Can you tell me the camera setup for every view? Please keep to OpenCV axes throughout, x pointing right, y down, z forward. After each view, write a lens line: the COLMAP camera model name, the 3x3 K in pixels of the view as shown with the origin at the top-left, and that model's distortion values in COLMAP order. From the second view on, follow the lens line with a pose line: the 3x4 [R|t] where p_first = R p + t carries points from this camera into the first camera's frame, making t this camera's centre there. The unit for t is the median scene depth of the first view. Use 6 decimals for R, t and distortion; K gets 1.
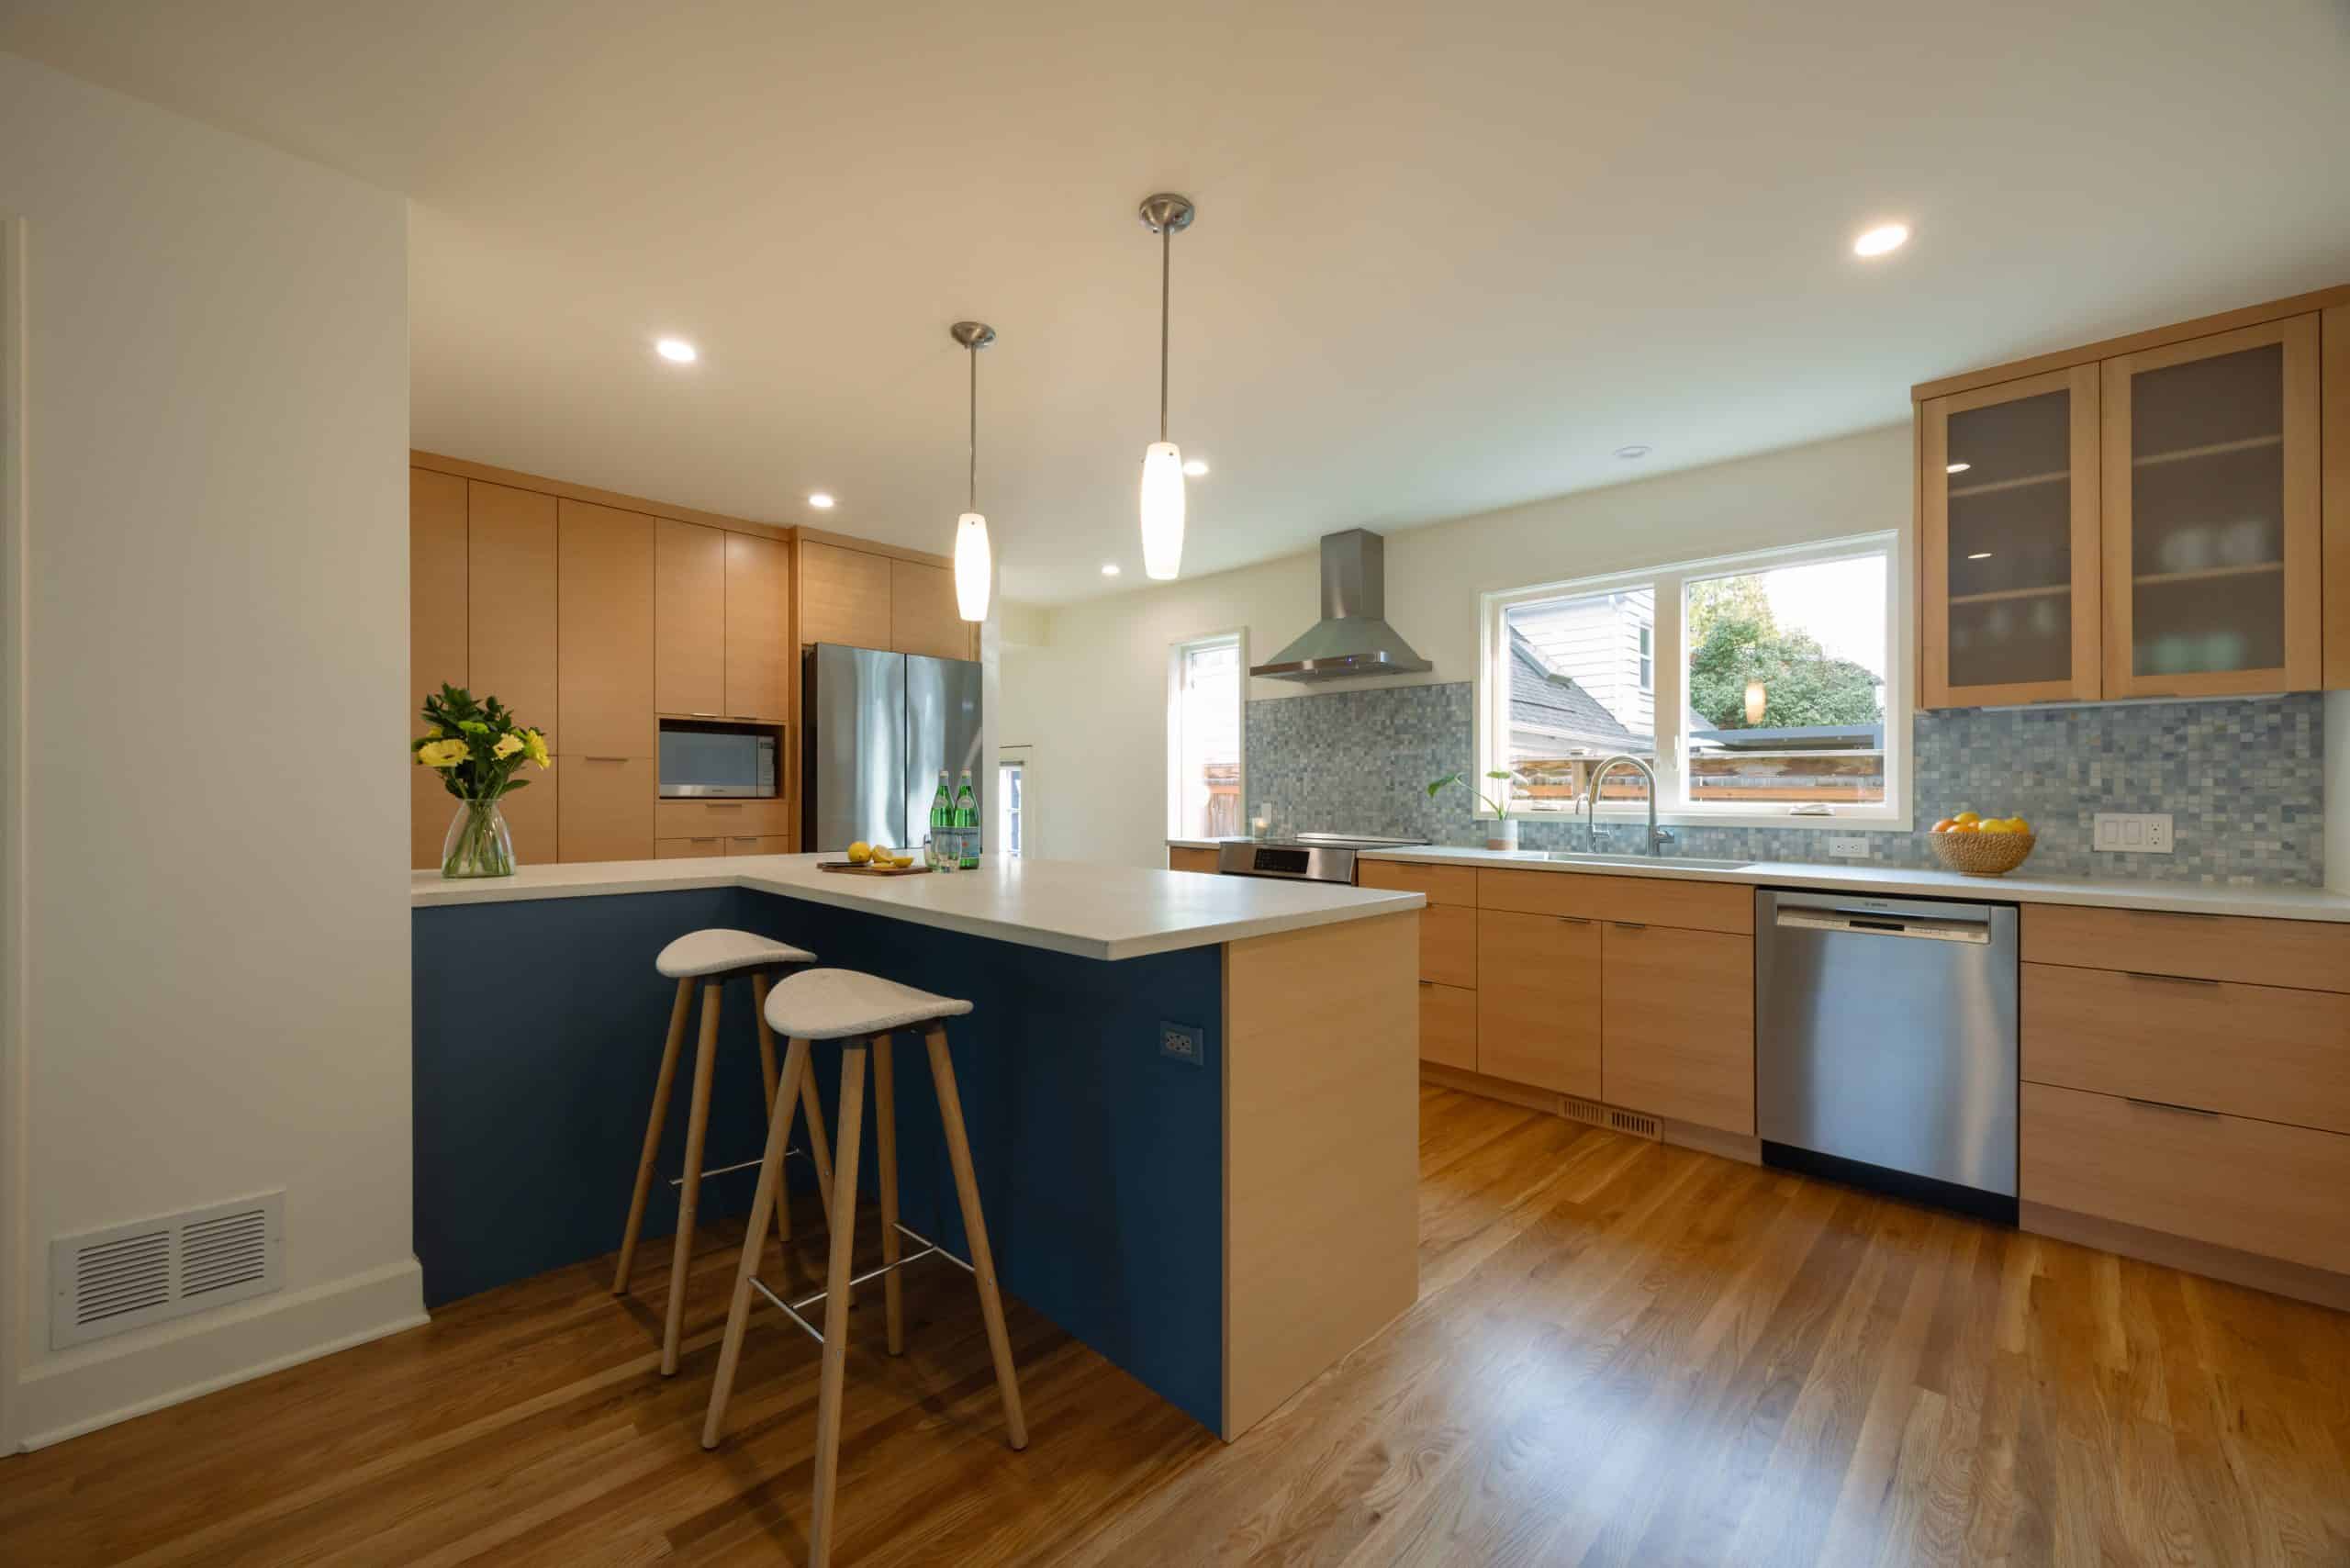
lens RADIAL K [[909.3, 0, 1188.7], [0, 909.3, 791.4], [0, 0, 1]] dist [0.004491, -0.000165]
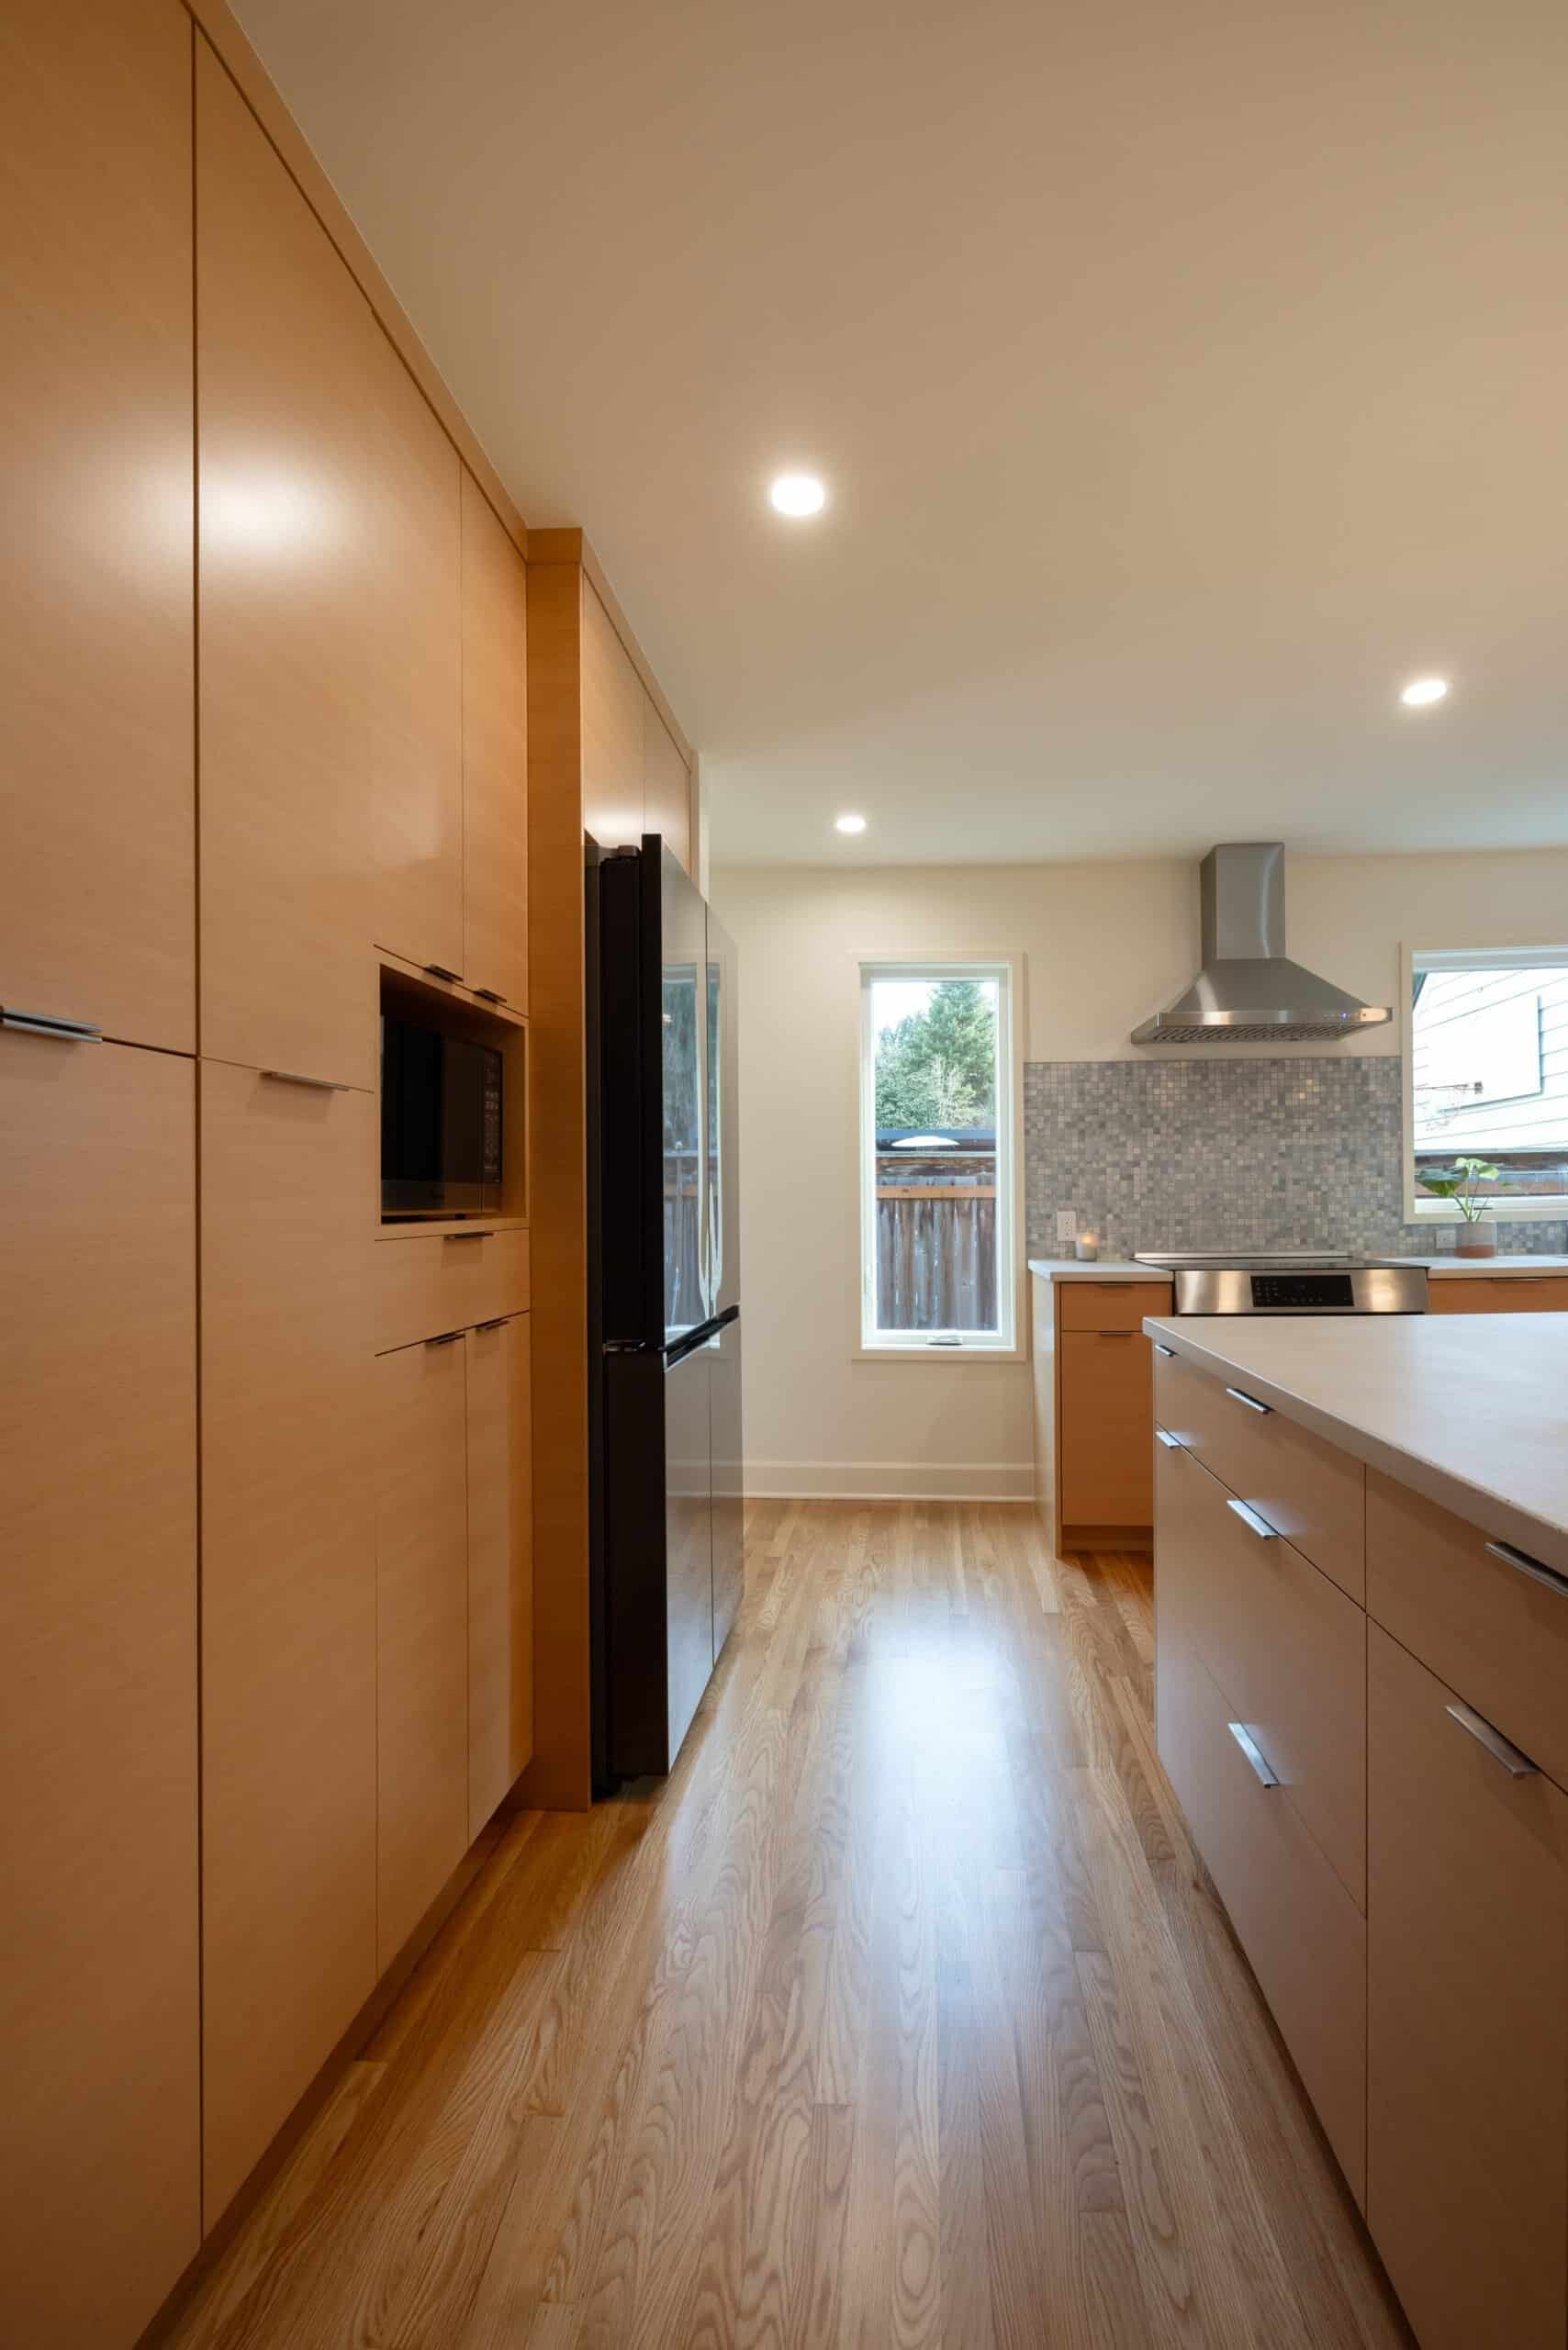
lens RADIAL K [[1043.2, 0, 872.6], [0, 1043.2, 1190.4], [0, 0, 1]] dist [-0.002209, 0.000582]
pose [[0.749772, -0.012457, 0.661579, -0.636268], [0.013300, 0.999905, 0.003754, -0.009499], [-0.661563, 0.005984, 0.749866, 0.578719]]
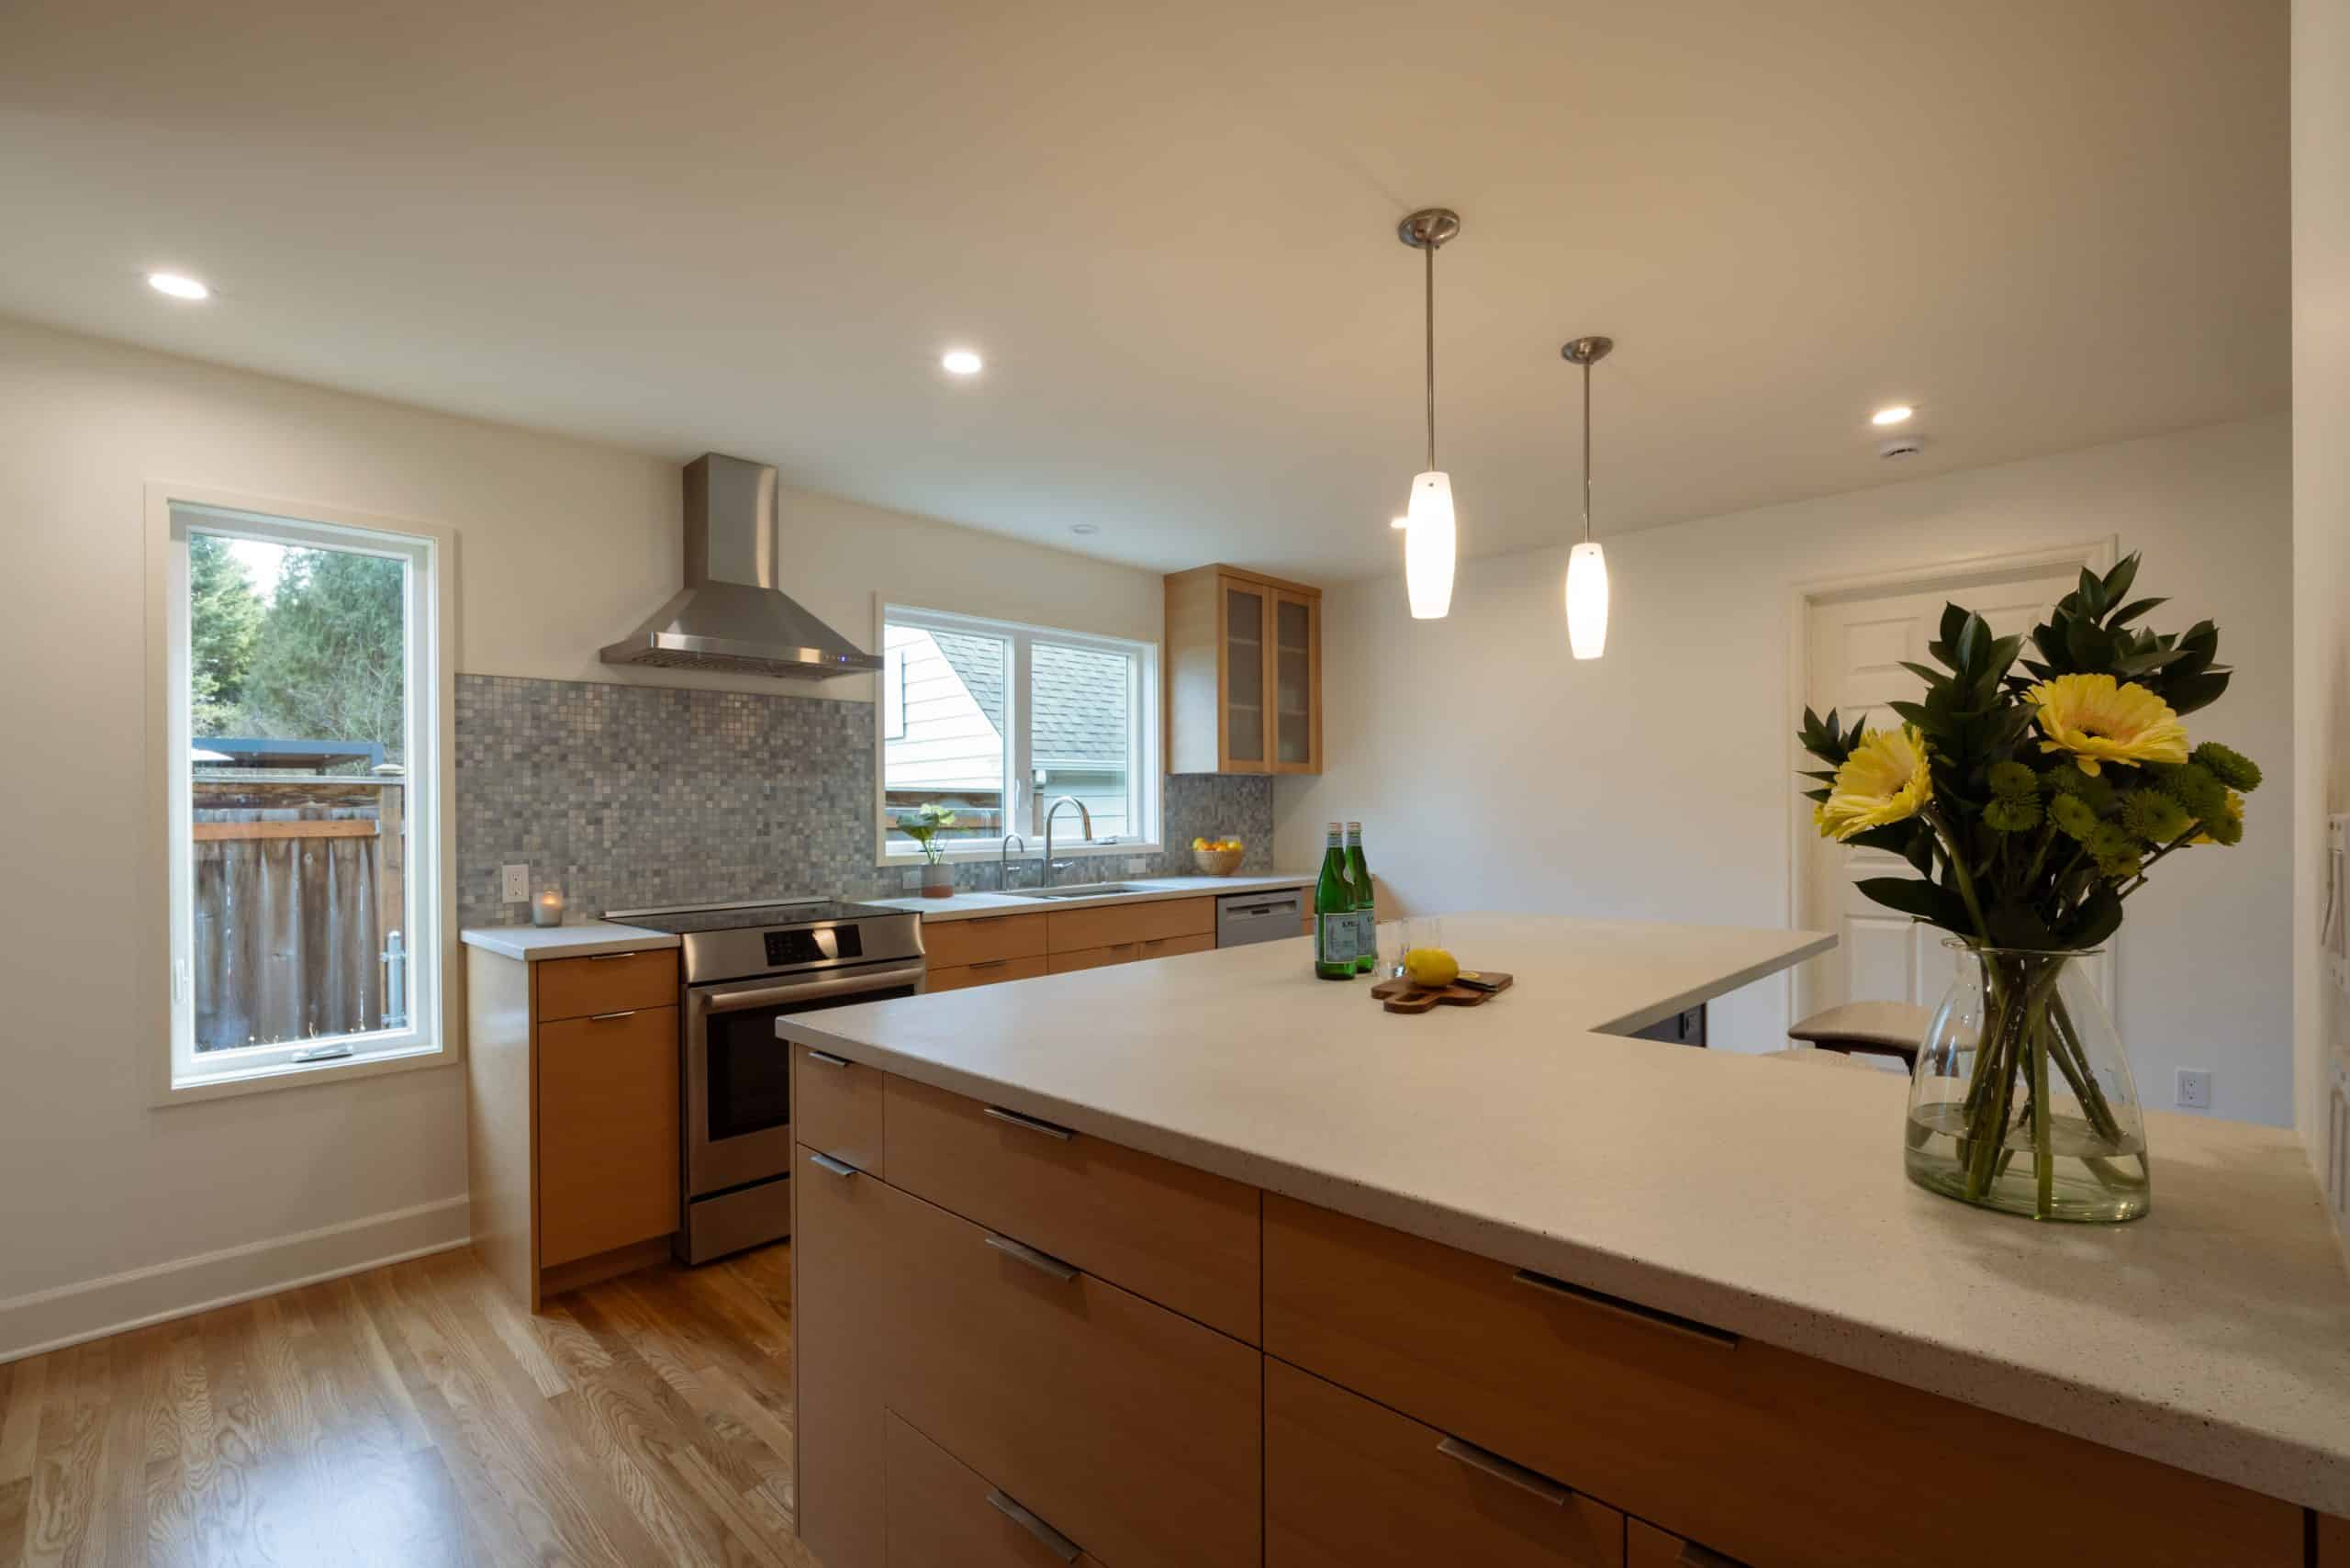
lens RADIAL K [[1043.2, 0, 1093.7], [0, 1043.2, 807.3], [0, 0, 1]] dist [-0.002209, 0.000582]
pose [[0.035540, -0.008307, 0.999334, -0.615253], [0.004975, 0.999955, 0.008135, -0.029337], [-0.999356, 0.004682, 0.035580, 0.723826]]
